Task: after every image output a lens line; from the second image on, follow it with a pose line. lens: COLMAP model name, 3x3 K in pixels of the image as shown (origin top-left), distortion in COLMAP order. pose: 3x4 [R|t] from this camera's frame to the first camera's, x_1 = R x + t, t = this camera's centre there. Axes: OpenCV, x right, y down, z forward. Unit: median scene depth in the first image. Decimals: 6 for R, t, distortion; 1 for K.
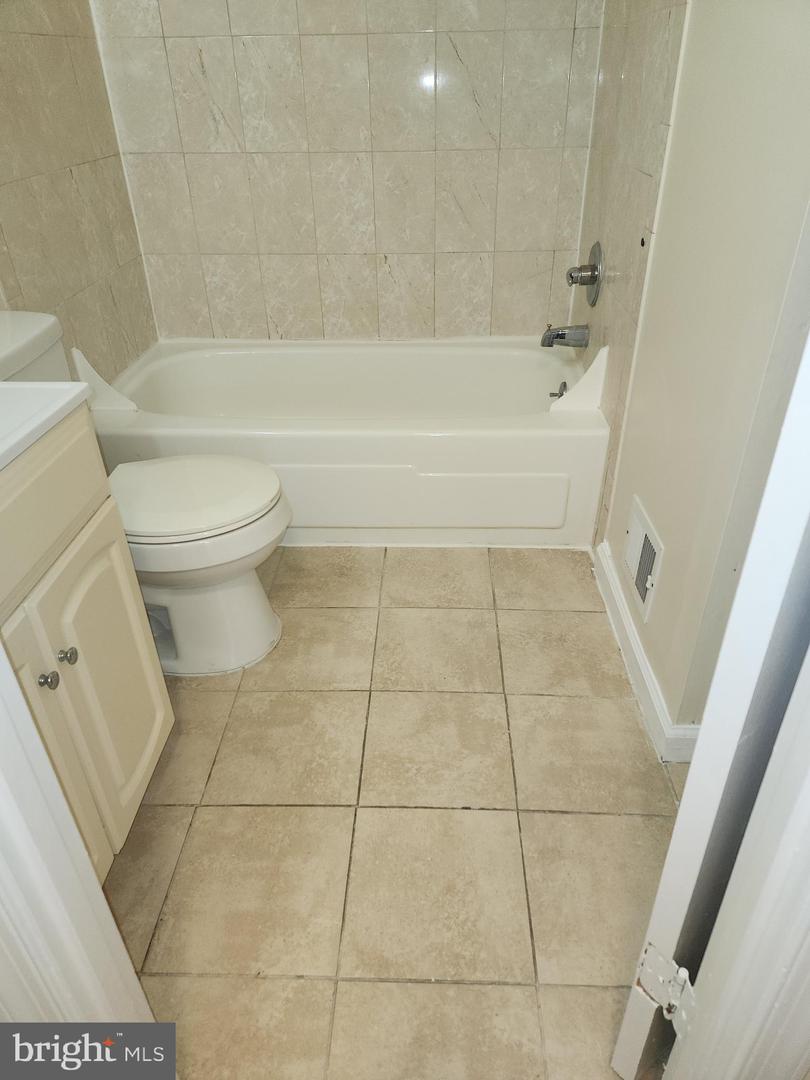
lens RADIAL K [[717.1, 0, 412.6], [0, 717.1, 544.1], [0, 0, 1]] dist [0.076622, -0.067654]
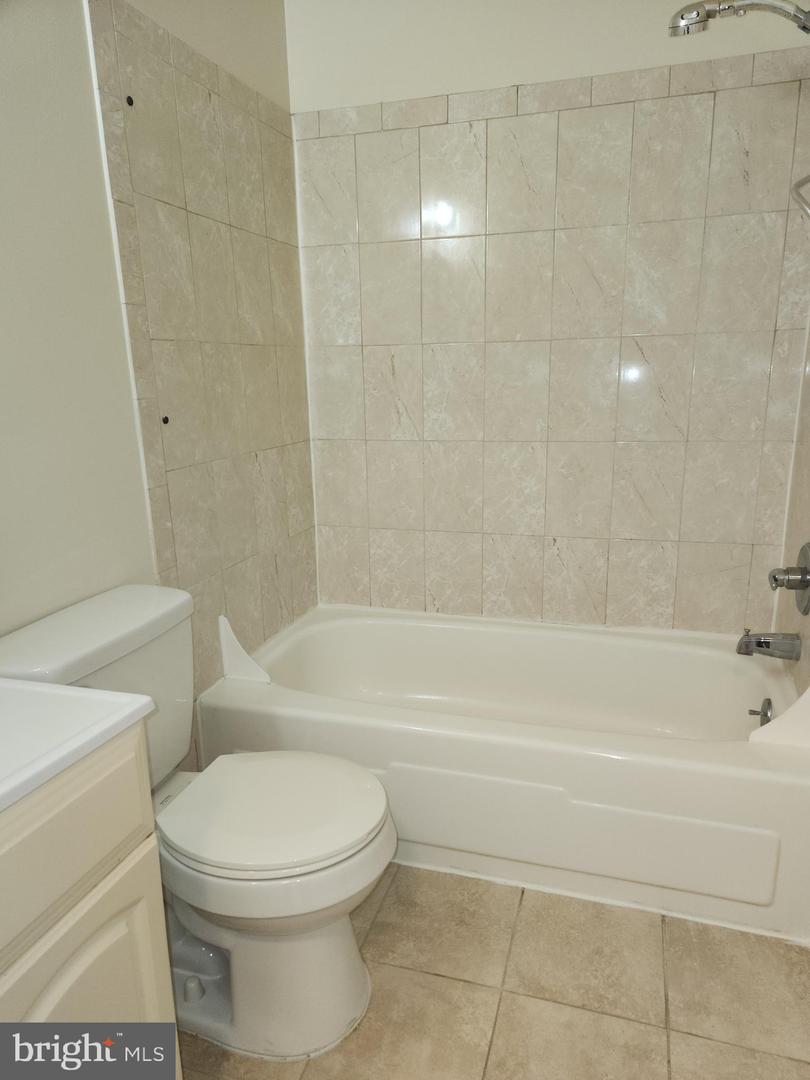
lens RADIAL K [[717.1, 0, 414.2], [0, 717.1, 553.0], [0, 0, 1]] dist [0.076622, -0.067654]
pose [[0.965897, 0.060089, -0.251858, 0.025945], [-0.136684, 0.944456, -0.298865, -0.089103], [0.219910, 0.323098, 0.920460, 0.126121]]
